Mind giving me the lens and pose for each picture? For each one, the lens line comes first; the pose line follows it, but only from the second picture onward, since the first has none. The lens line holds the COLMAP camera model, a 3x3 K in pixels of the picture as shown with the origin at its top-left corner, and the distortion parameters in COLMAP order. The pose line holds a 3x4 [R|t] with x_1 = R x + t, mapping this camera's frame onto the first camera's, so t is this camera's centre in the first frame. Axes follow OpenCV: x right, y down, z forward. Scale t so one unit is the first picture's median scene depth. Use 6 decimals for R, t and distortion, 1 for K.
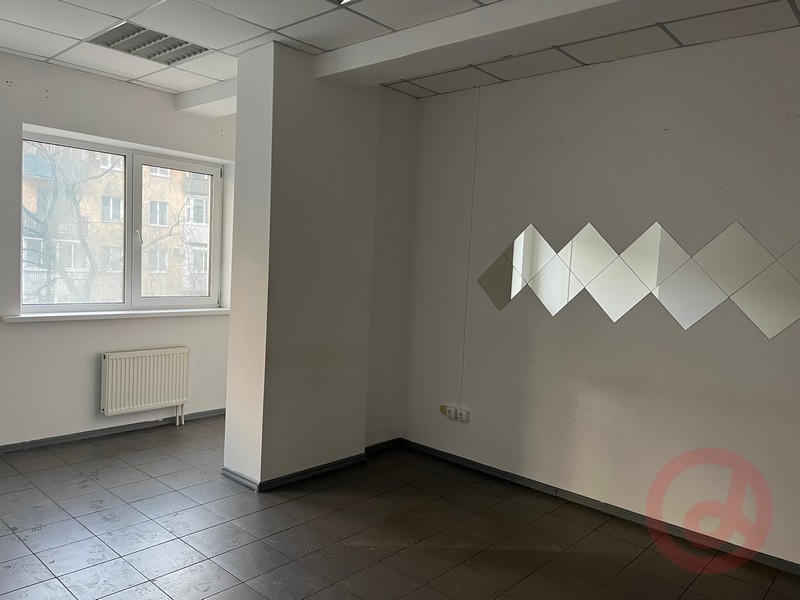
lens RADIAL K [[600.7, 0, 410.9], [0, 600.7, 303.0], [0, 0, 1]] dist [0.065985, -0.095791]
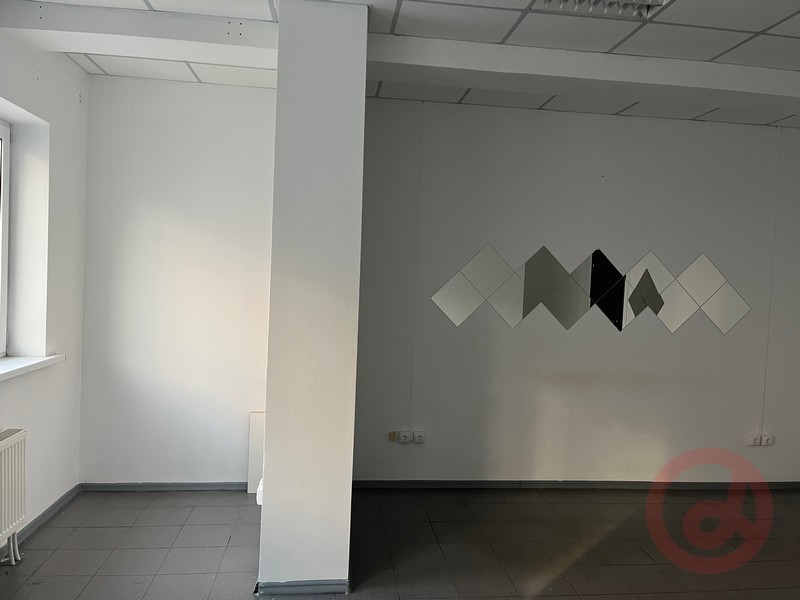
lens RADIAL K [[600.7, 0, 410.9], [0, 600.7, 303.0], [0, 0, 1]] dist [0.065985, -0.095791]
pose [[0.657680, -0.052941, 0.751435, -0.722517], [0.045284, 0.998502, 0.030714, -0.067804], [-0.751935, 0.013828, 0.659092, 0.414832]]
